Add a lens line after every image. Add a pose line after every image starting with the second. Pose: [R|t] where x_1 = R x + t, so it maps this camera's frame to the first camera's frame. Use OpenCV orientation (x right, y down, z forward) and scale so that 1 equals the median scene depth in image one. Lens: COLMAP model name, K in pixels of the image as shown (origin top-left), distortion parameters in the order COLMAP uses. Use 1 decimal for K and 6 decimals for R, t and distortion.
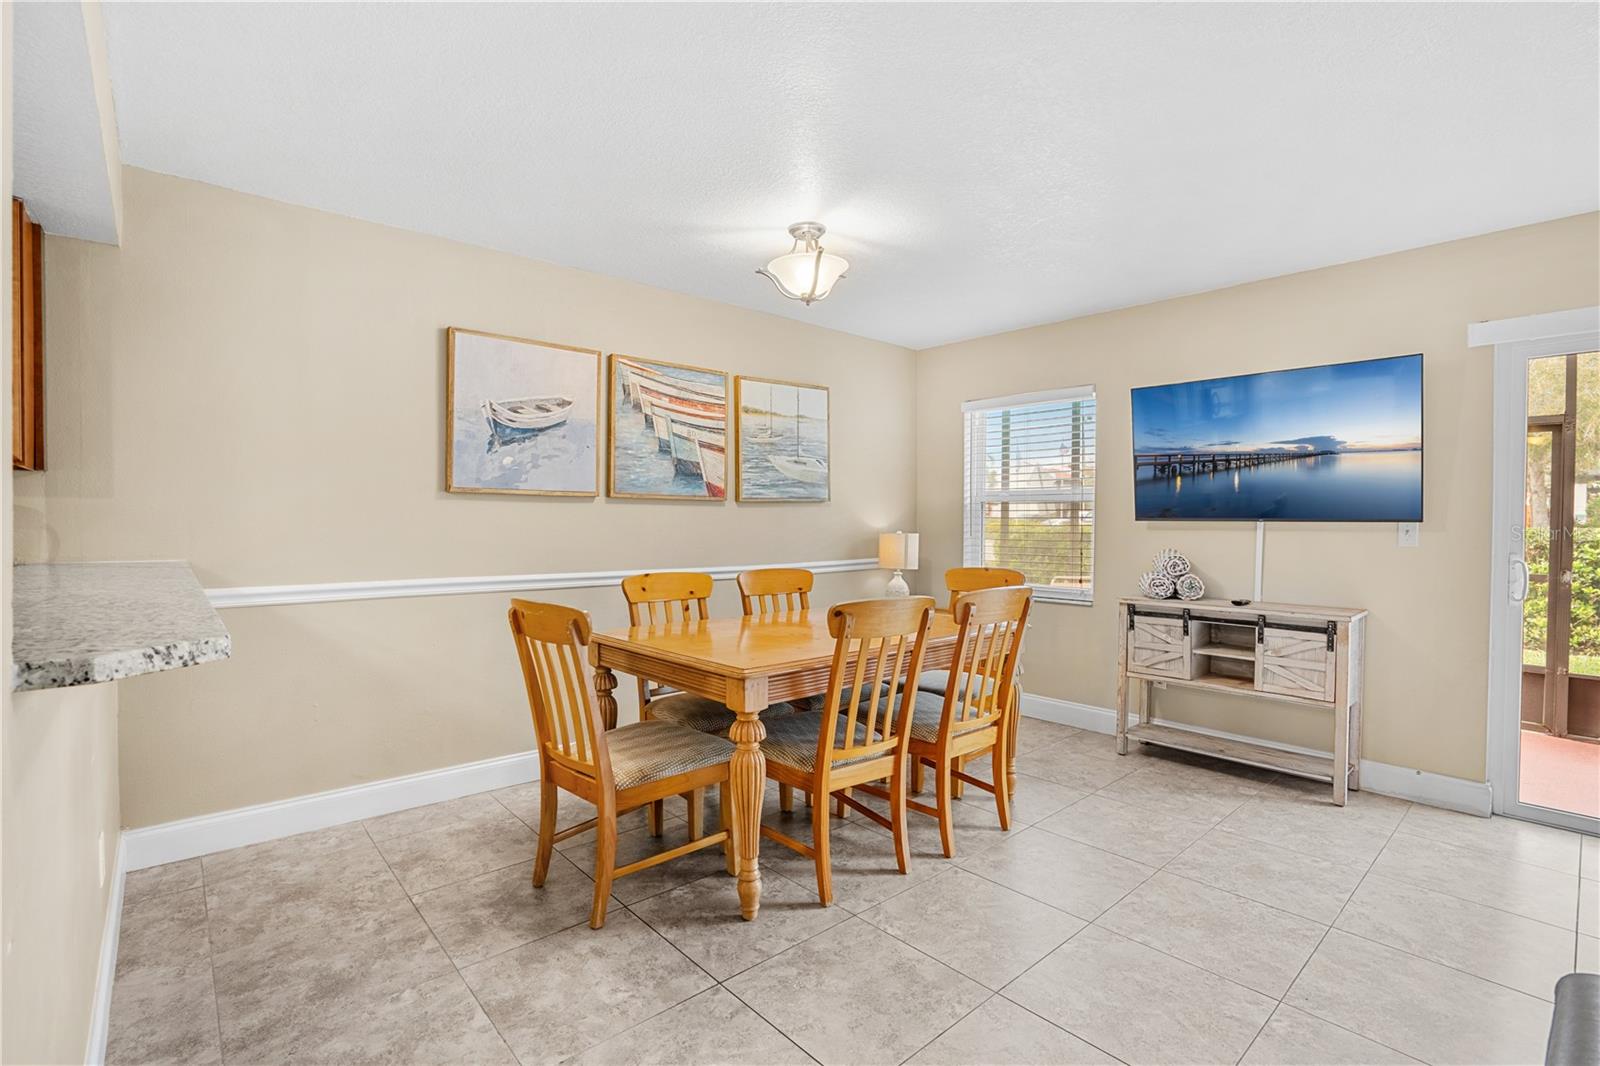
lens RADIAL K [[746.0, 0, 814.7], [0, 746.0, 530.6], [0, 0, 1]] dist [-0.033898, 0.010599]
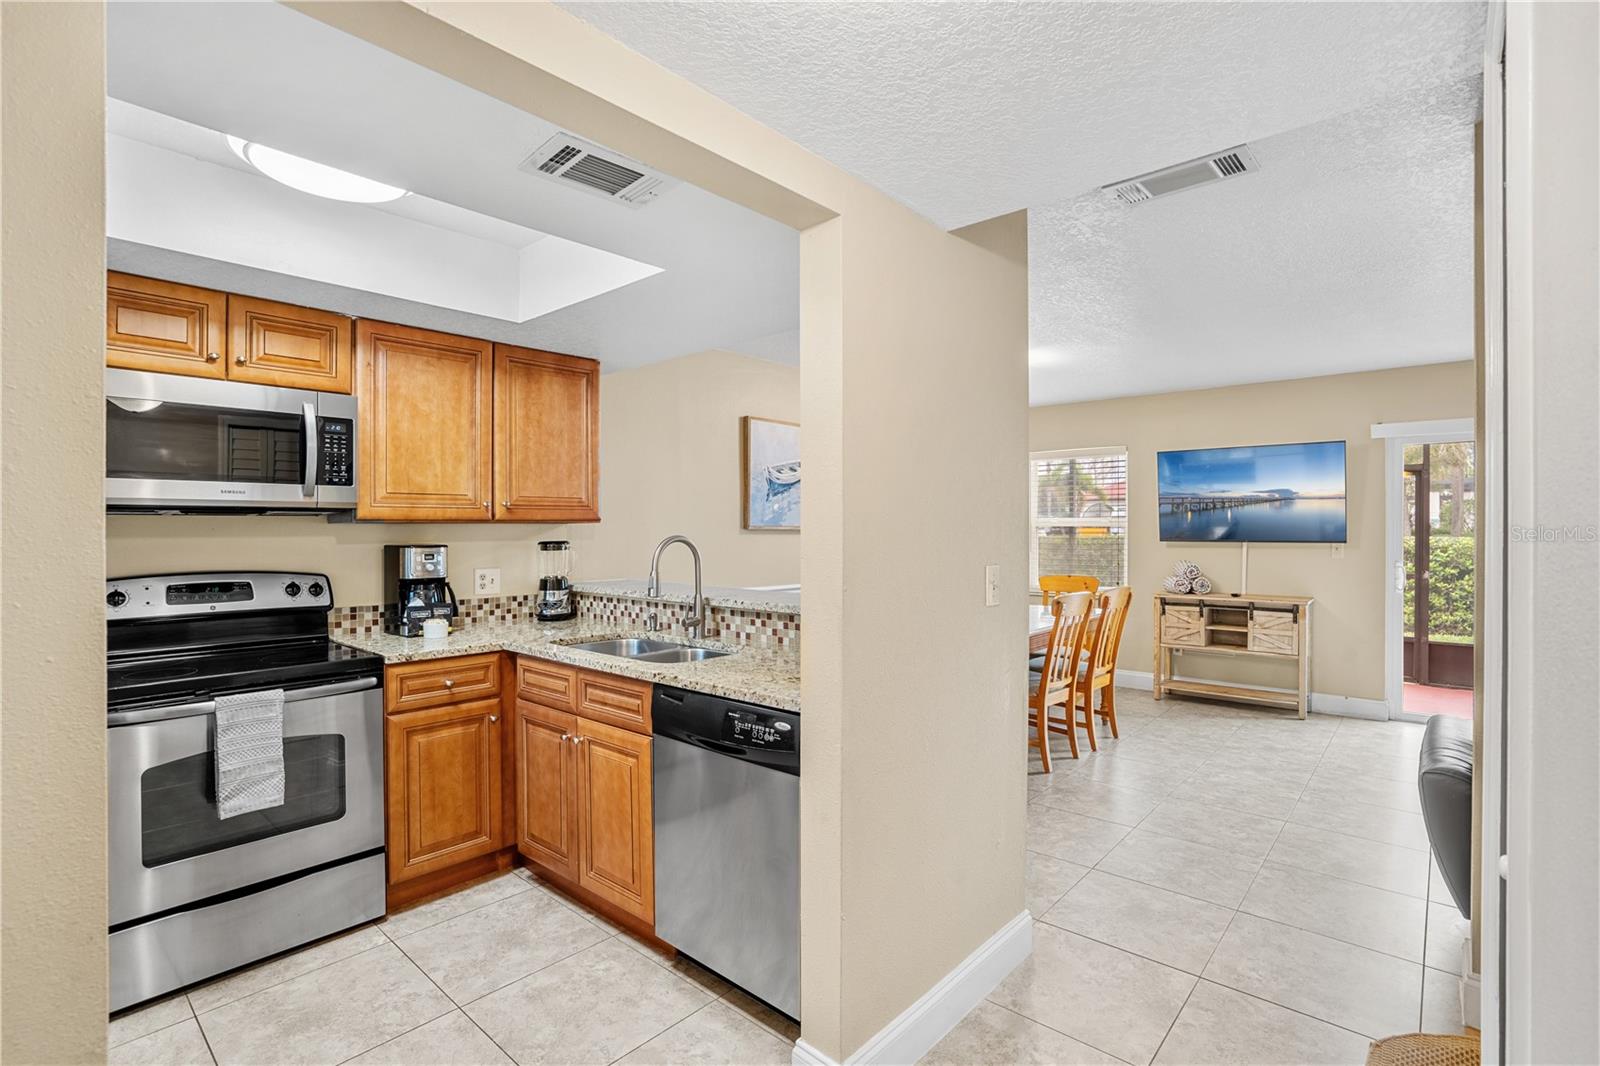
lens RADIAL K [[746.0, 0, 829.5], [0, 746.0, 524.5], [0, 0, 1]] dist [-0.033898, 0.010599]
pose [[0.992801, -0.006394, 0.119606, -0.445373], [0.008578, 0.999806, -0.017757, -0.029177], [-0.119469, 0.018655, 0.992663, -0.429006]]
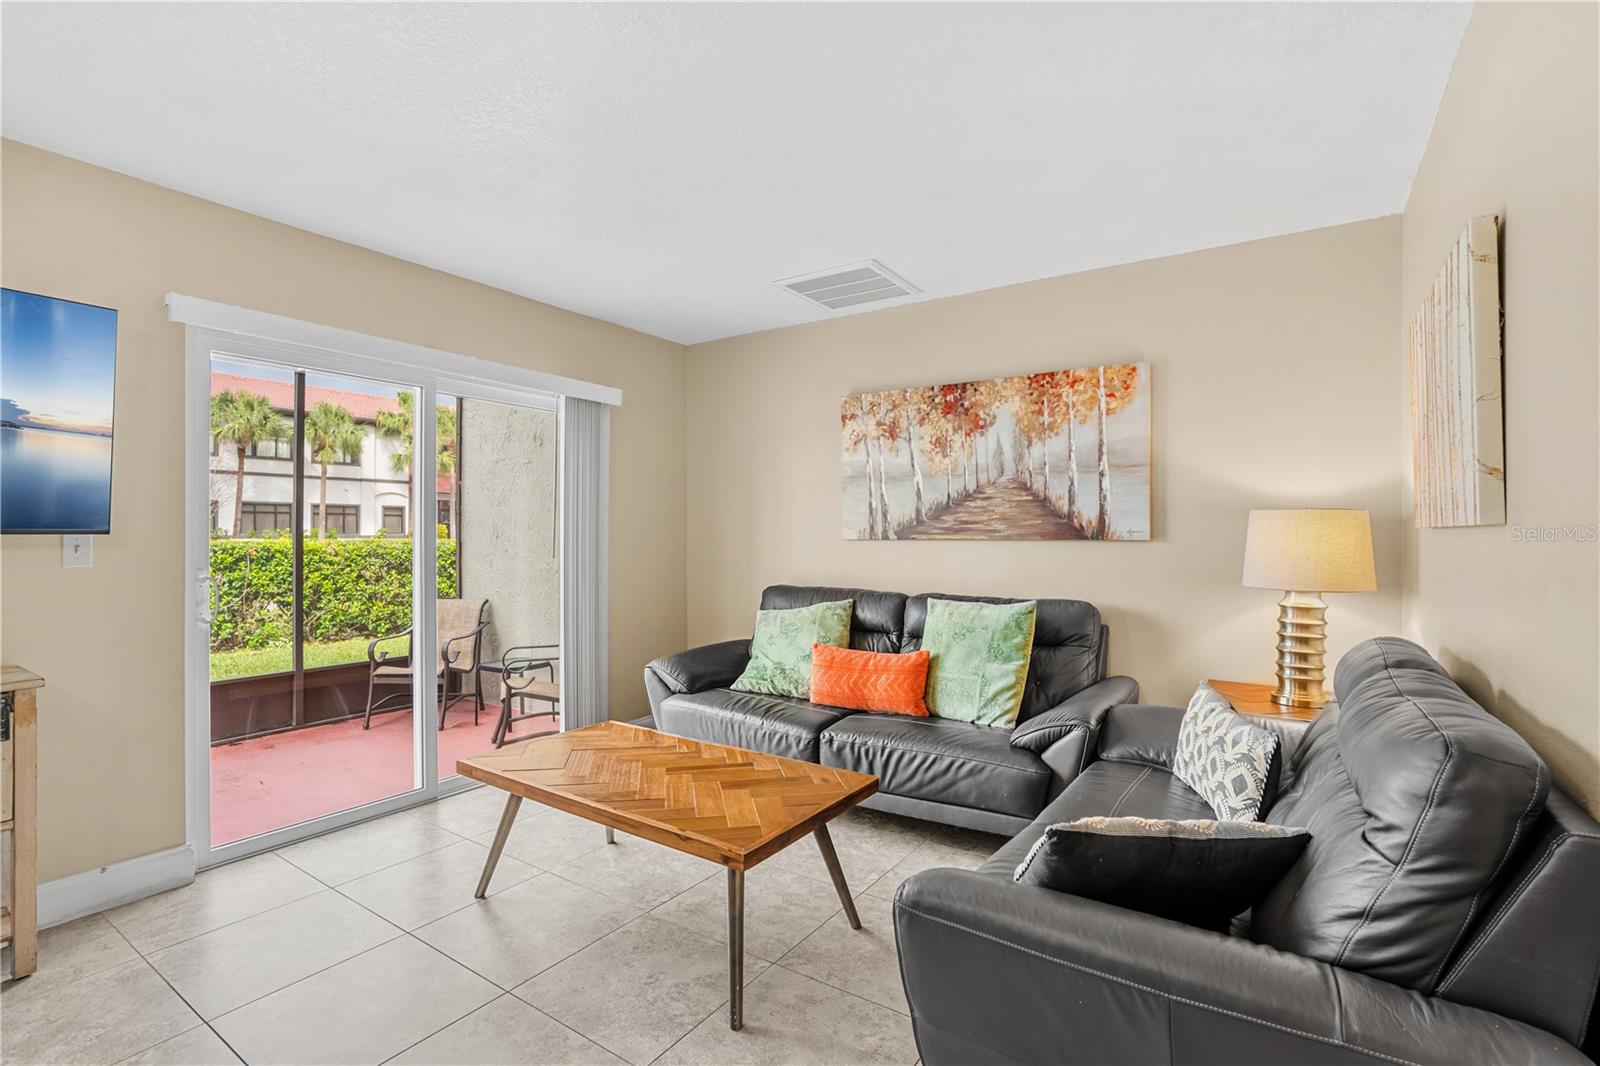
lens RADIAL K [[746.0, 0, 807.7], [0, 746.0, 531.3], [0, 0, 1]] dist [-0.033898, 0.010599]
pose [[-0.232440, -0.001821, 0.972609, -0.025096], [0.019155, 0.999796, 0.006450, 0.001092], [-0.972422, 0.020130, -0.232358, 0.441043]]
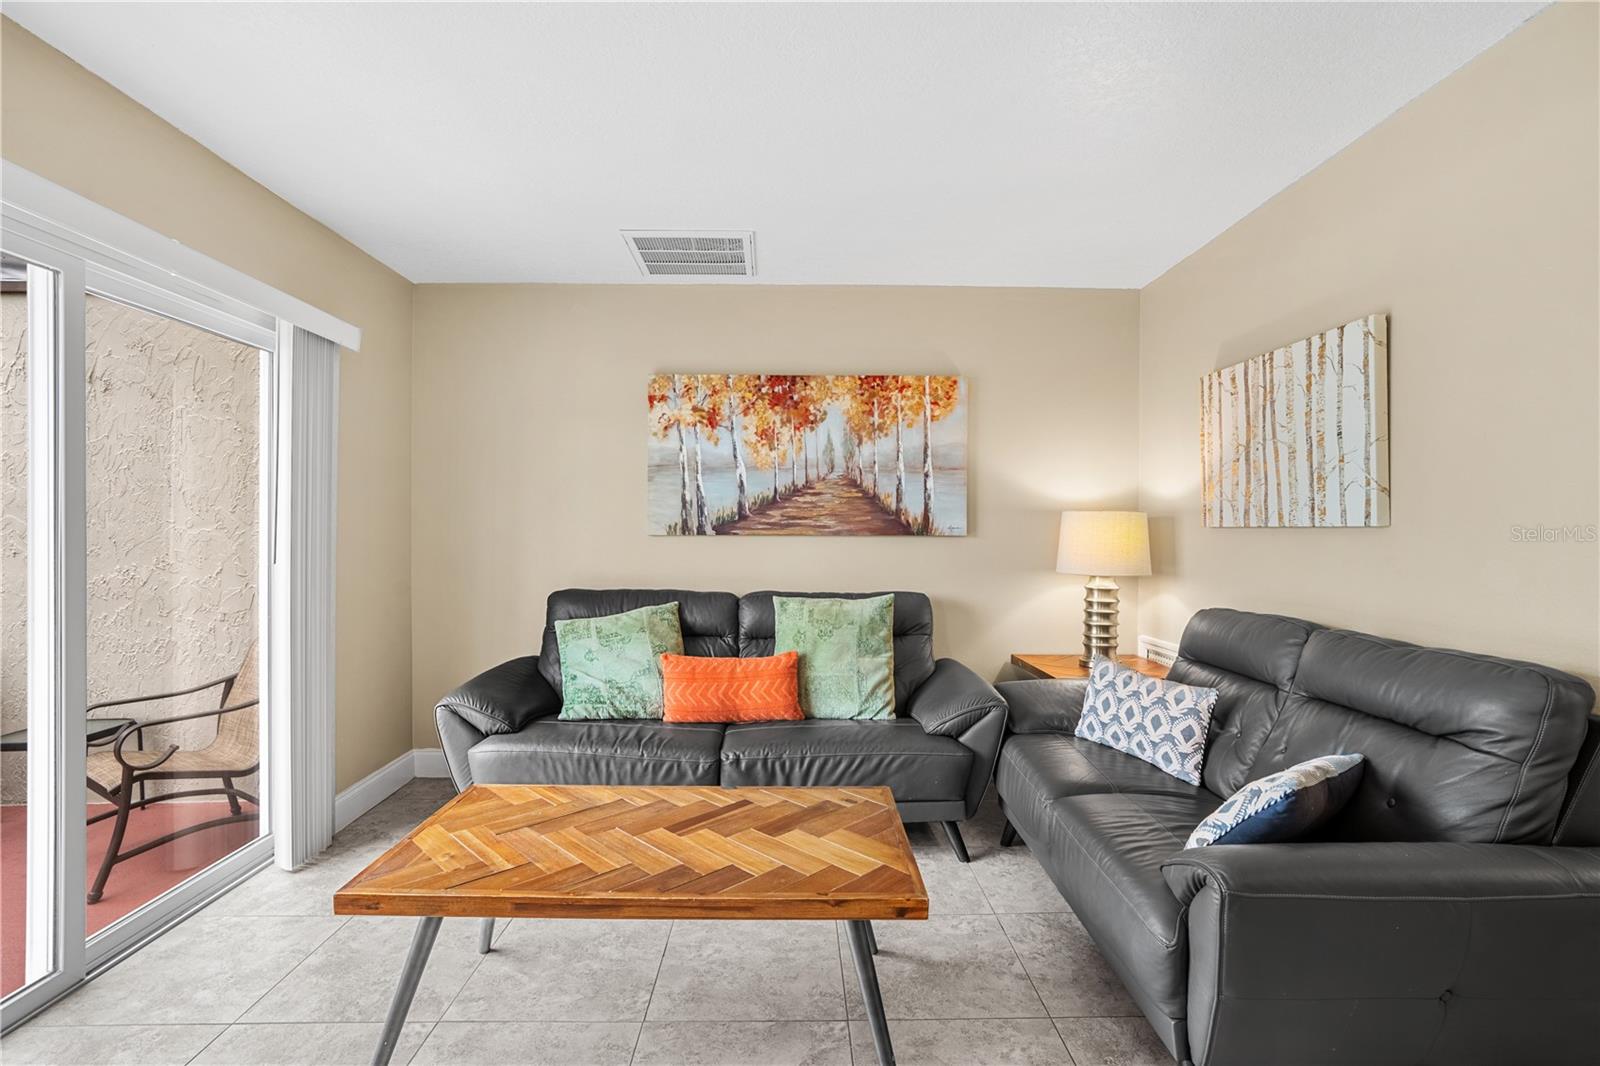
lens RADIAL K [[746.0, 0, 802.2], [0, 746.0, 532.8], [0, 0, 1]] dist [-0.033898, 0.010599]
pose [[-0.746066, -0.011639, 0.665770, 0.229346], [0.005801, 0.999696, 0.023978, -0.003877], [-0.665847, 0.021751, -0.745771, 0.725176]]
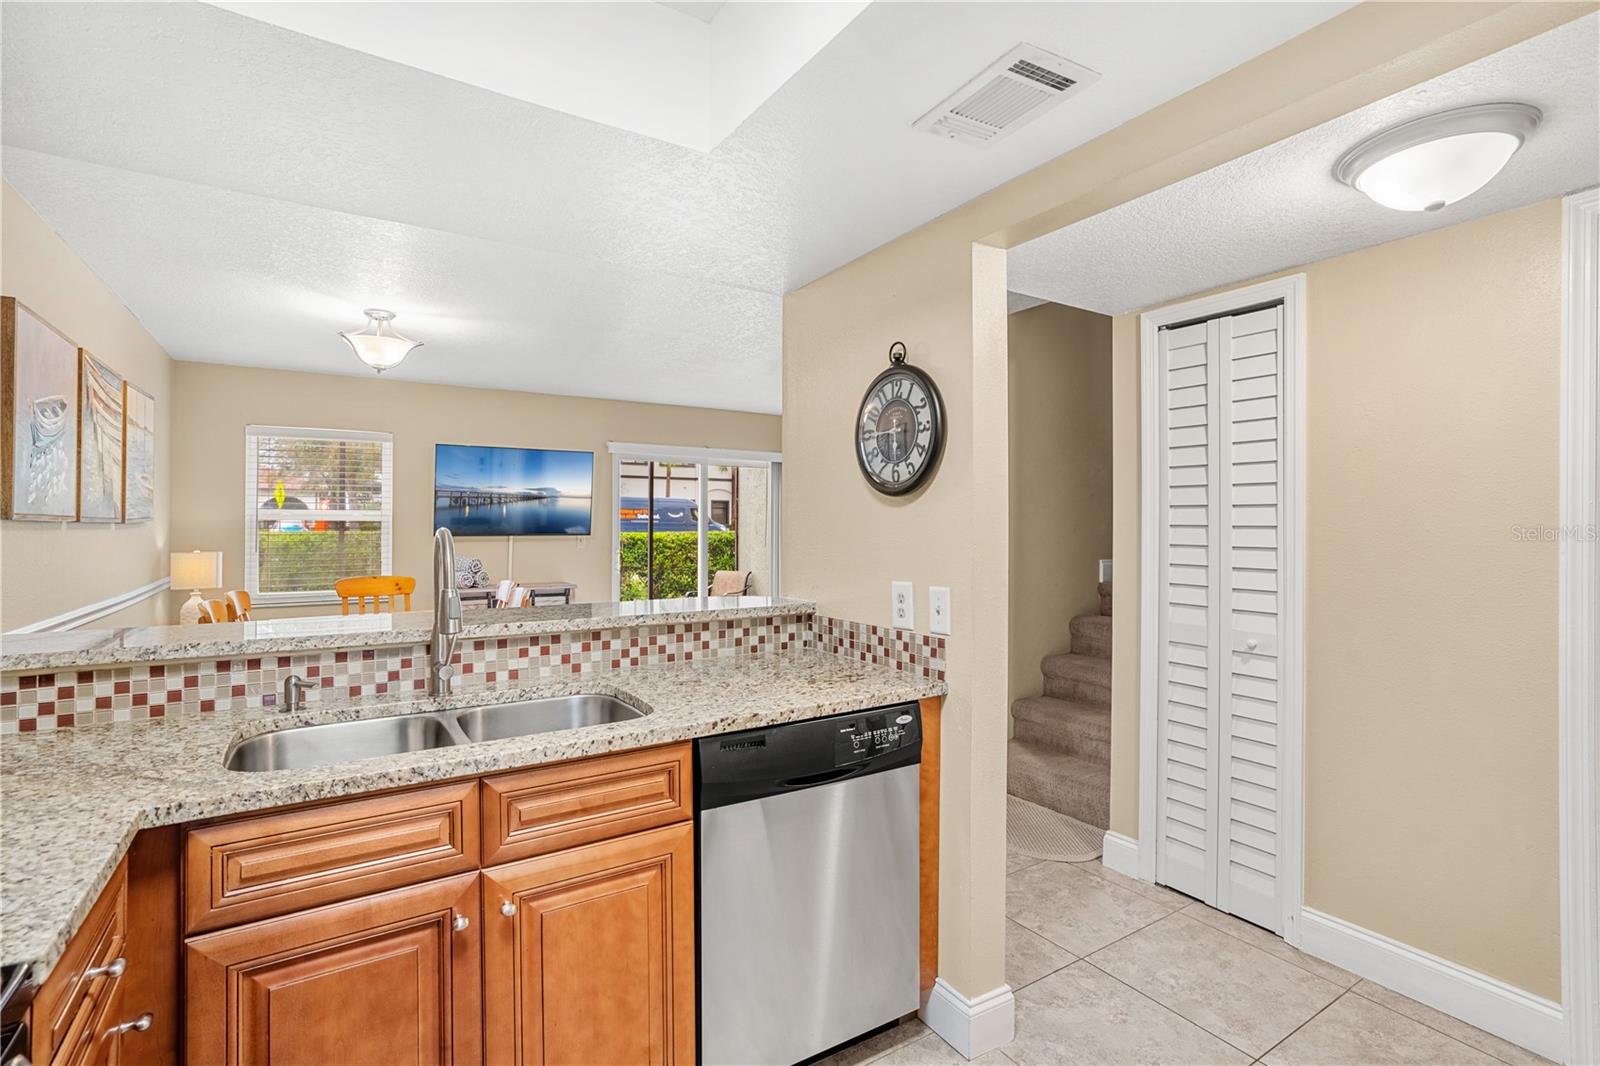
lens RADIAL K [[746.0, 0, 779.4], [0, 746.0, 526.5], [0, 0, 1]] dist [-0.033898, 0.010599]
pose [[0.198505, -0.008694, 0.980061, -0.933822], [0.017066, 0.999840, 0.005412, -0.031521], [-0.979951, 0.015651, 0.198622, 0.088123]]
